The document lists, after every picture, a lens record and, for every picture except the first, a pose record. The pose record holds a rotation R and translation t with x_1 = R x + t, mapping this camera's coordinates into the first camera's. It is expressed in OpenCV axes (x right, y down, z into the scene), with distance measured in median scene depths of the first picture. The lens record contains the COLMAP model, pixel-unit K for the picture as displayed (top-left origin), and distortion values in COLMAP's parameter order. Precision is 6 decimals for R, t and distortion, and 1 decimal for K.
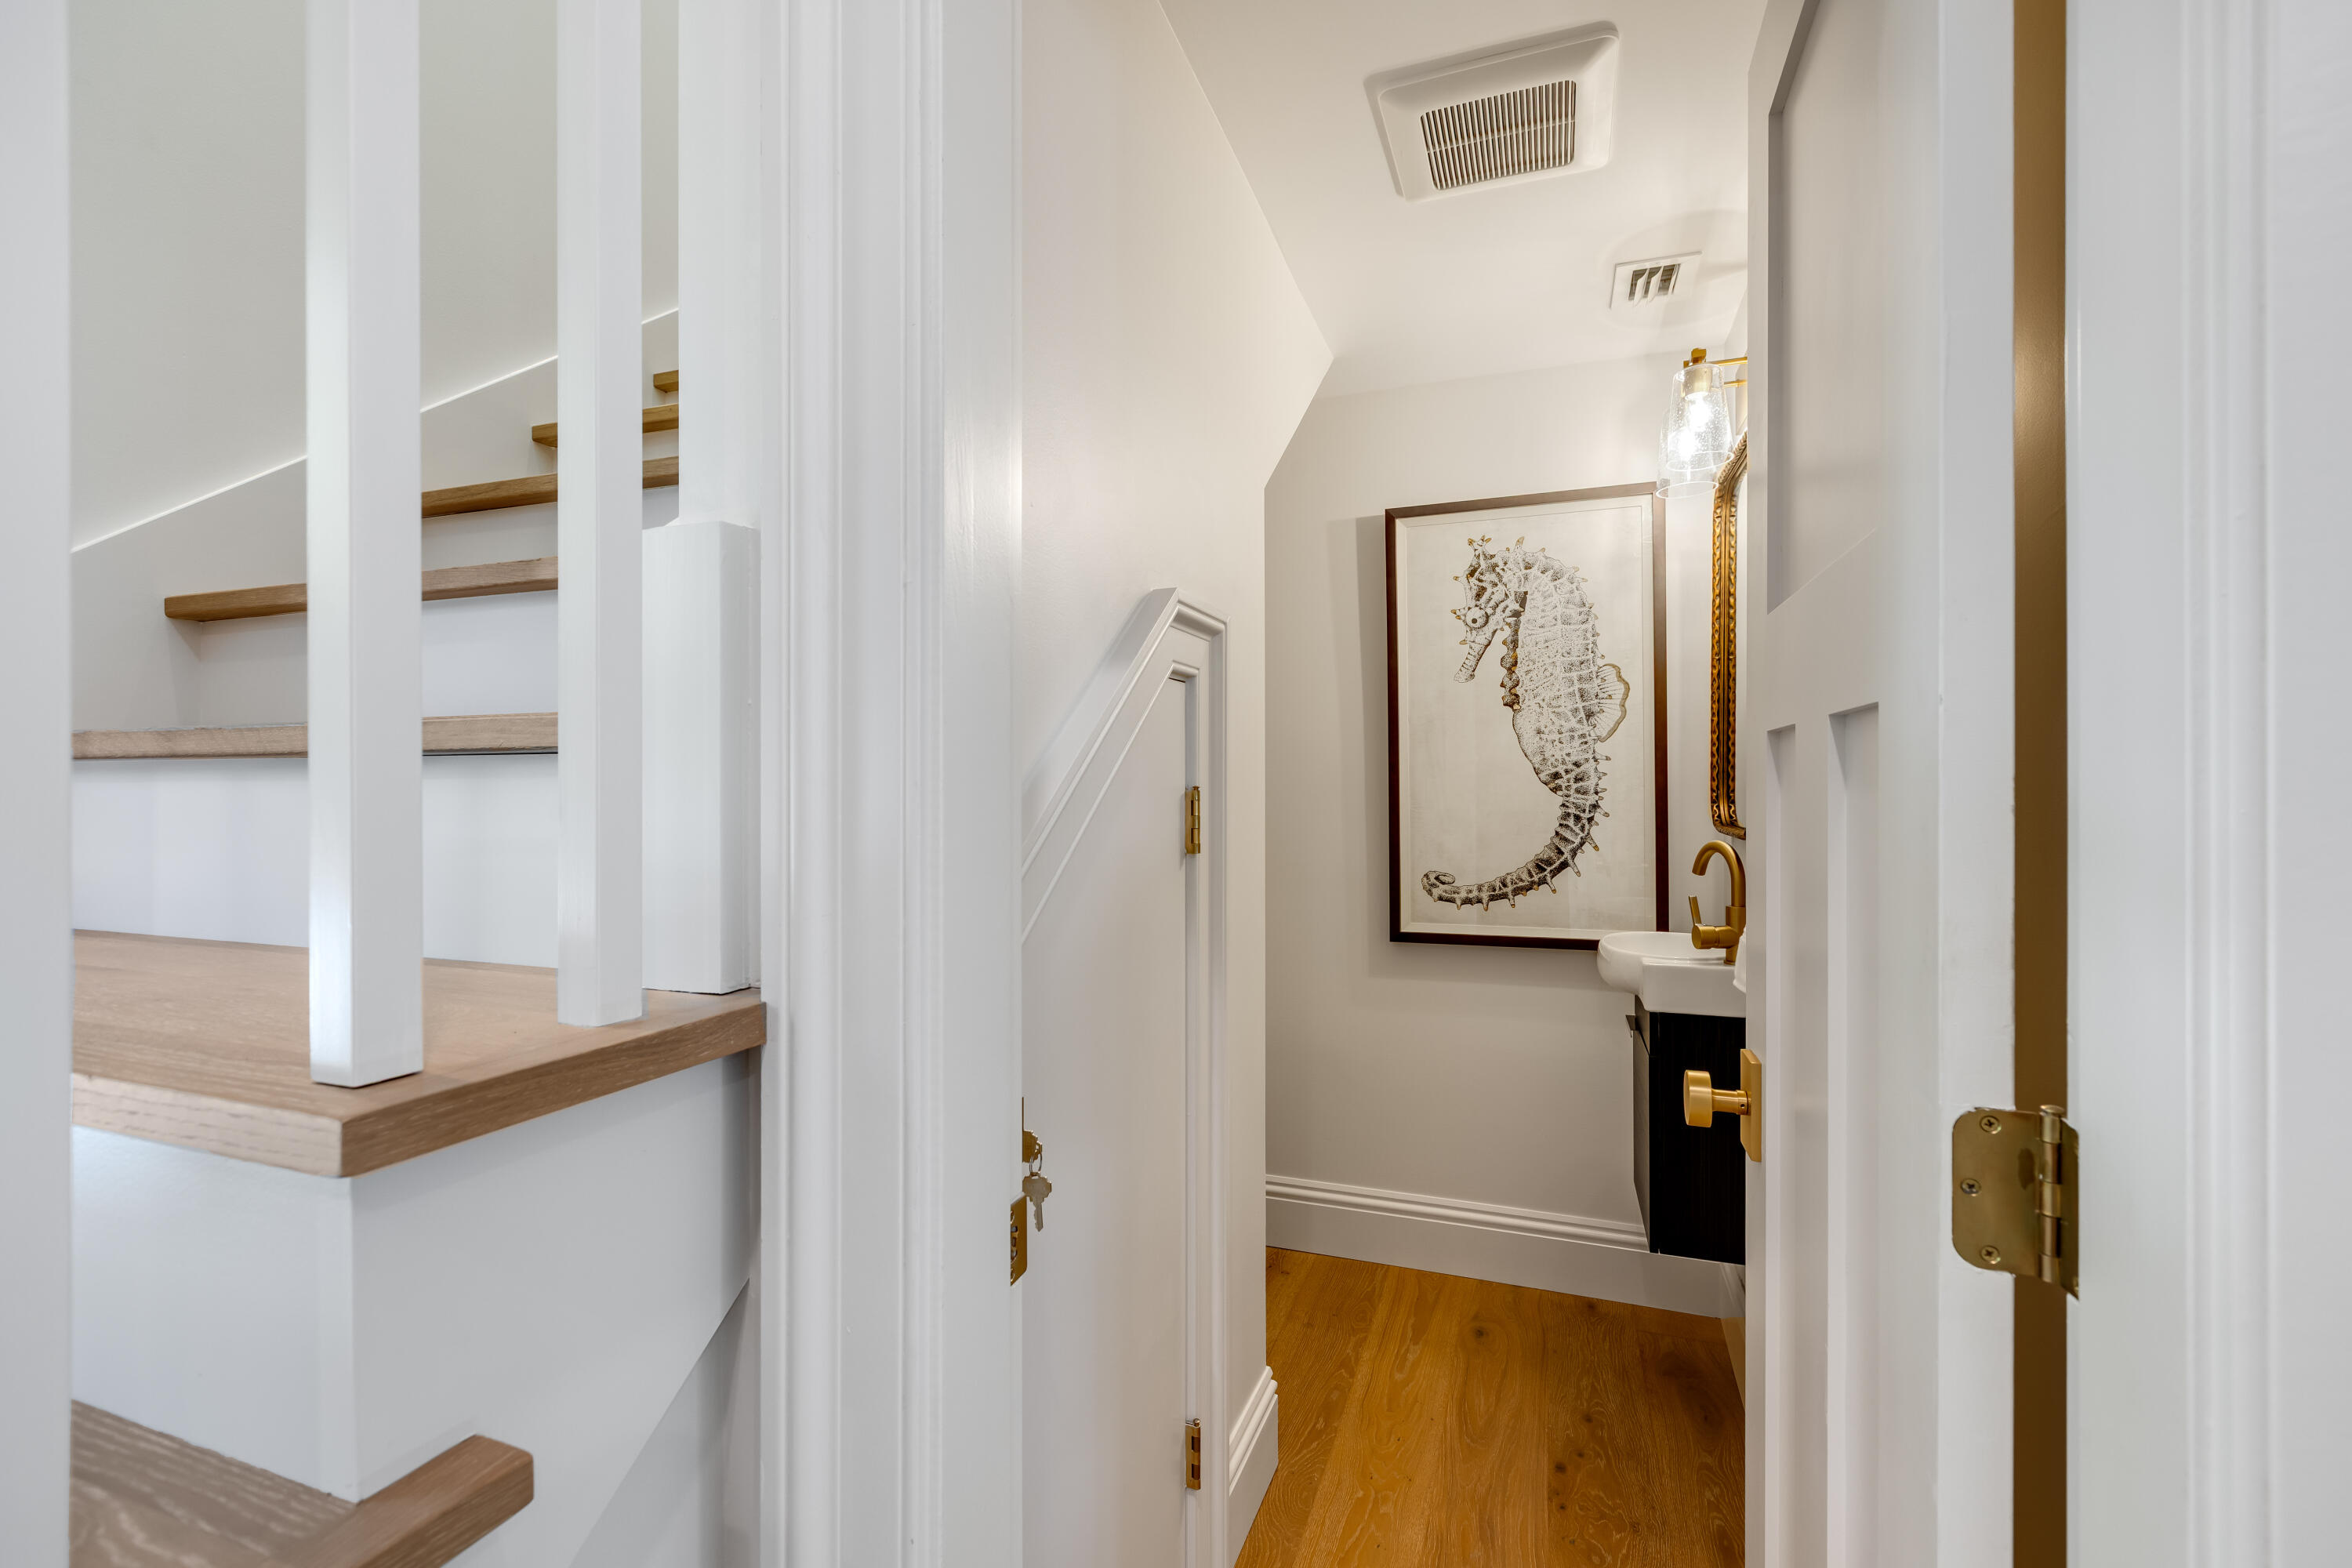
lens RADIAL K [[1068.6, 0, 1172.3], [0, 1068.6, 781.8], [0, 0, 1]] dist [0.005247, 0.000608]
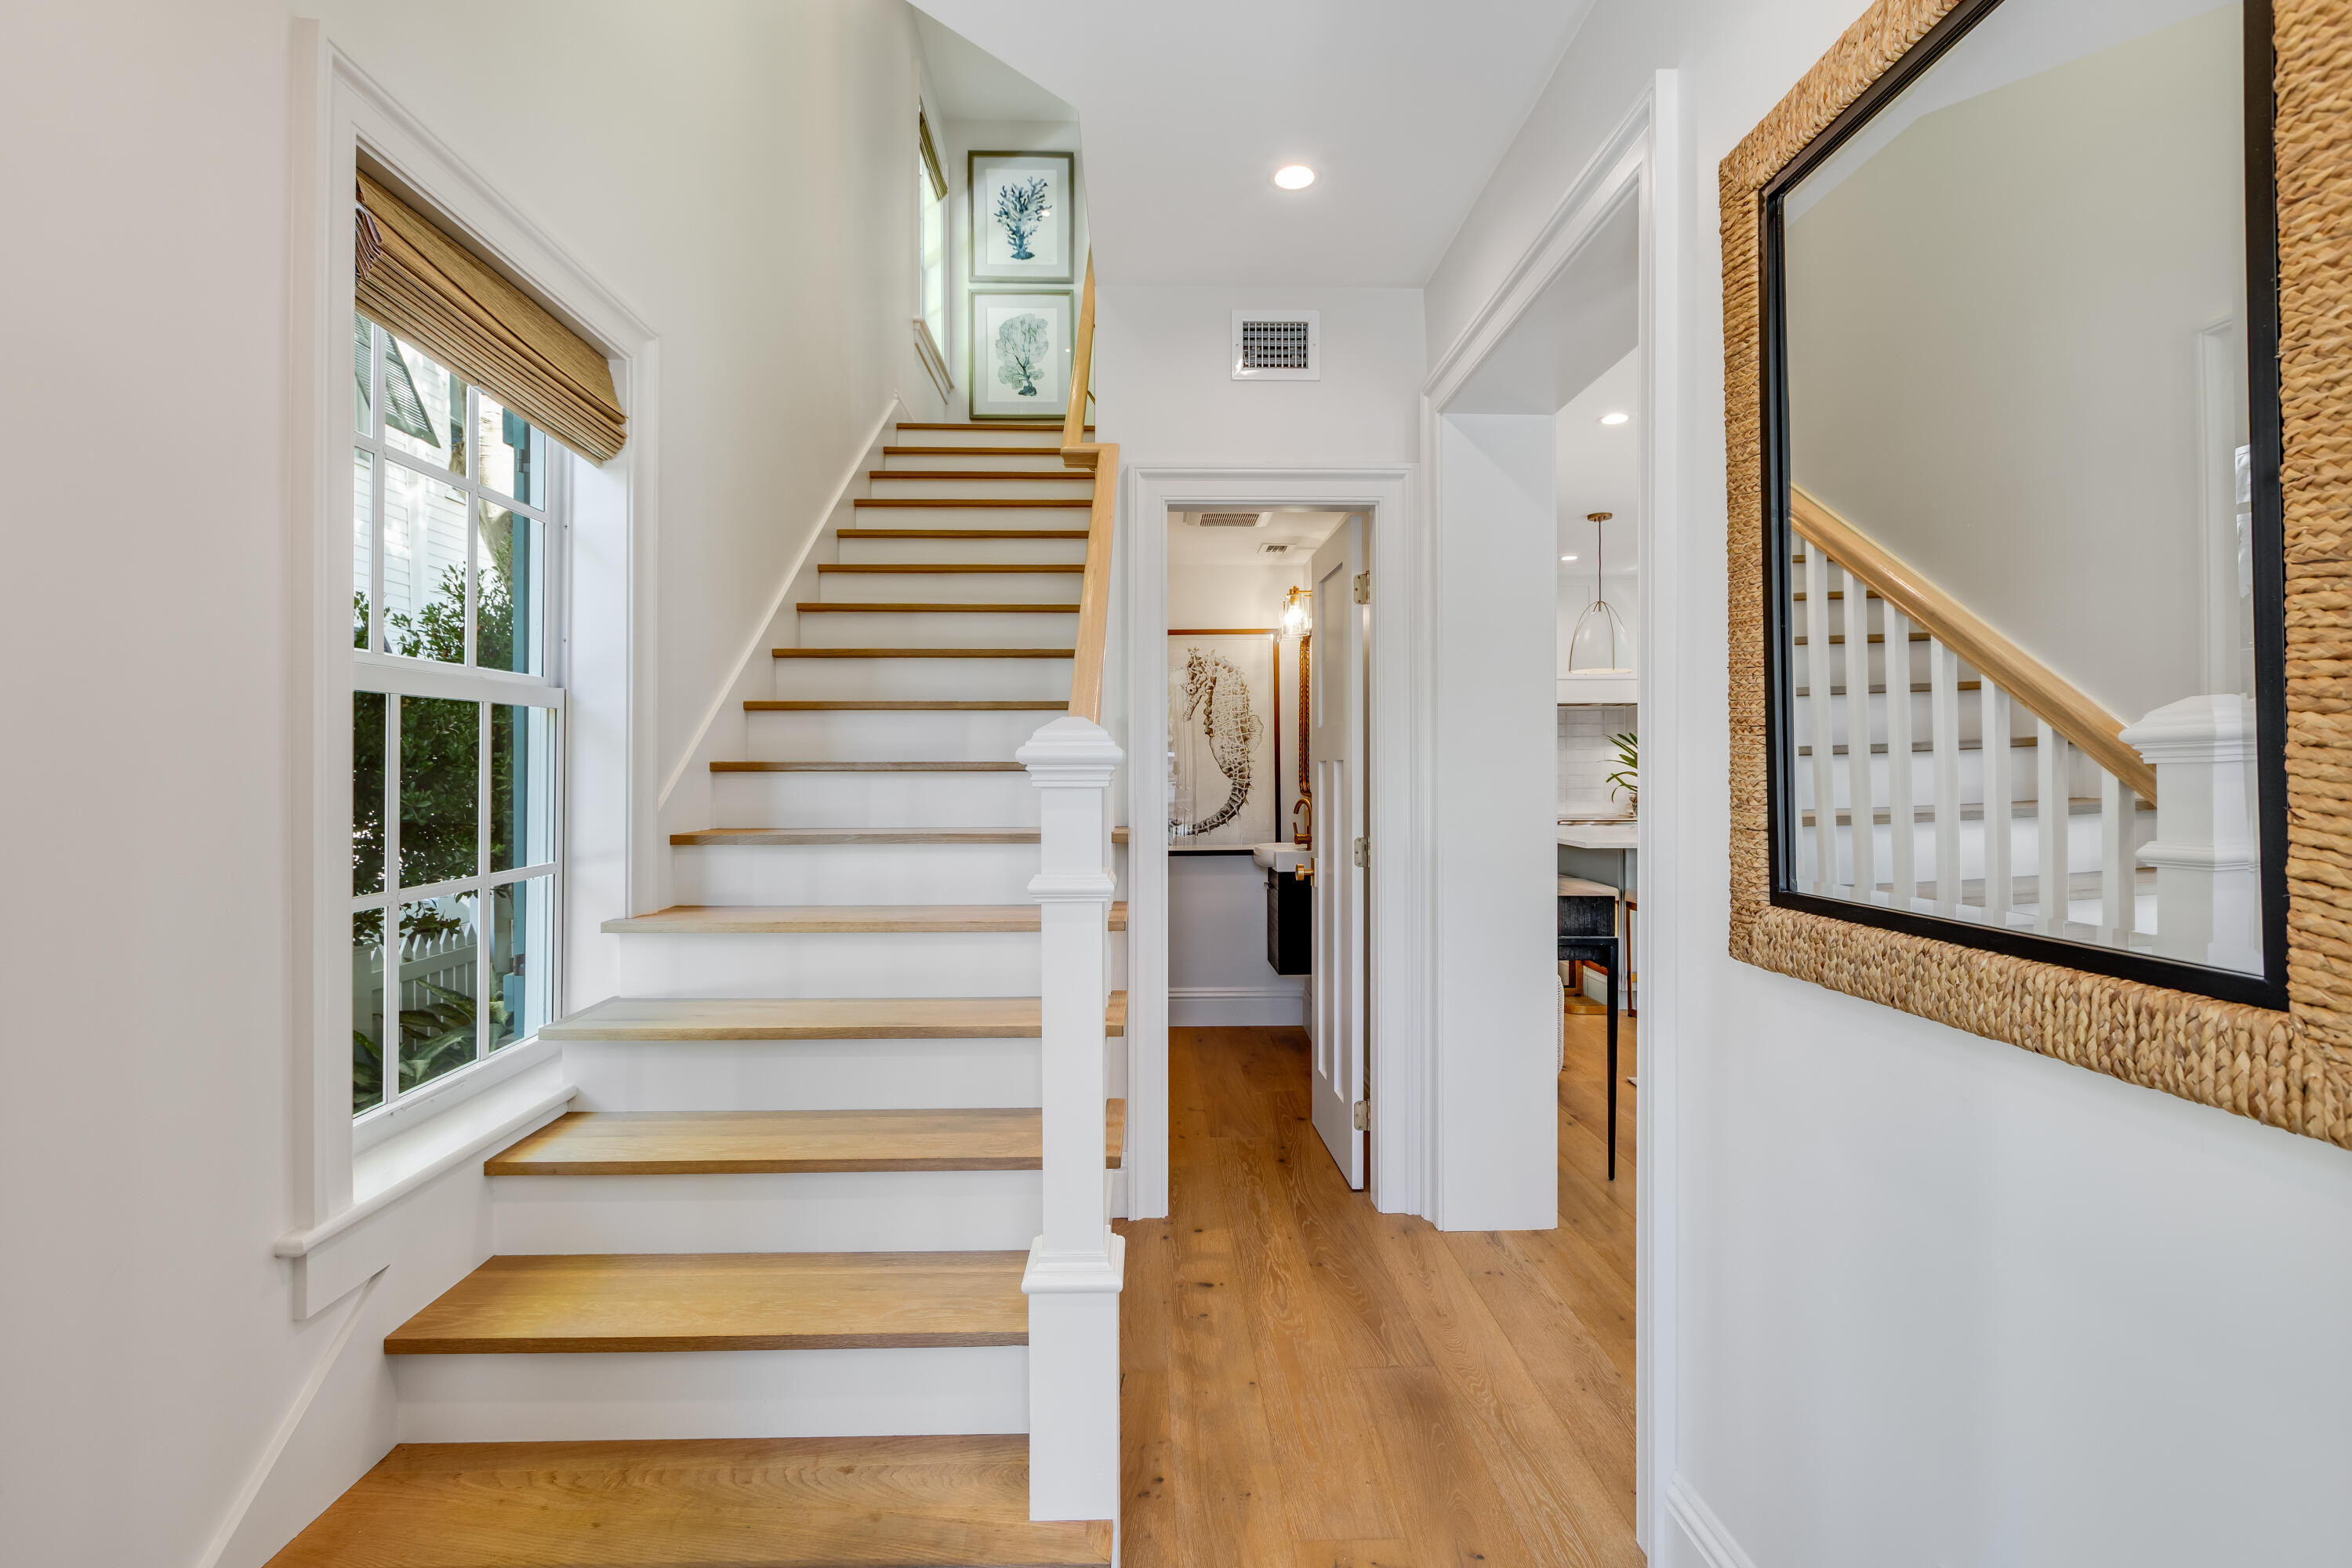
lens RADIAL K [[1068.6, 0, 1177.0], [0, 1068.6, 772.8], [0, 0, 1]] dist [0.005247, 0.000608]
pose [[0.934358, 0.001684, 0.356332, -0.456347], [-0.000030, 0.999989, -0.004646, 0.010169], [-0.356336, 0.004331, 0.934348, -0.853349]]
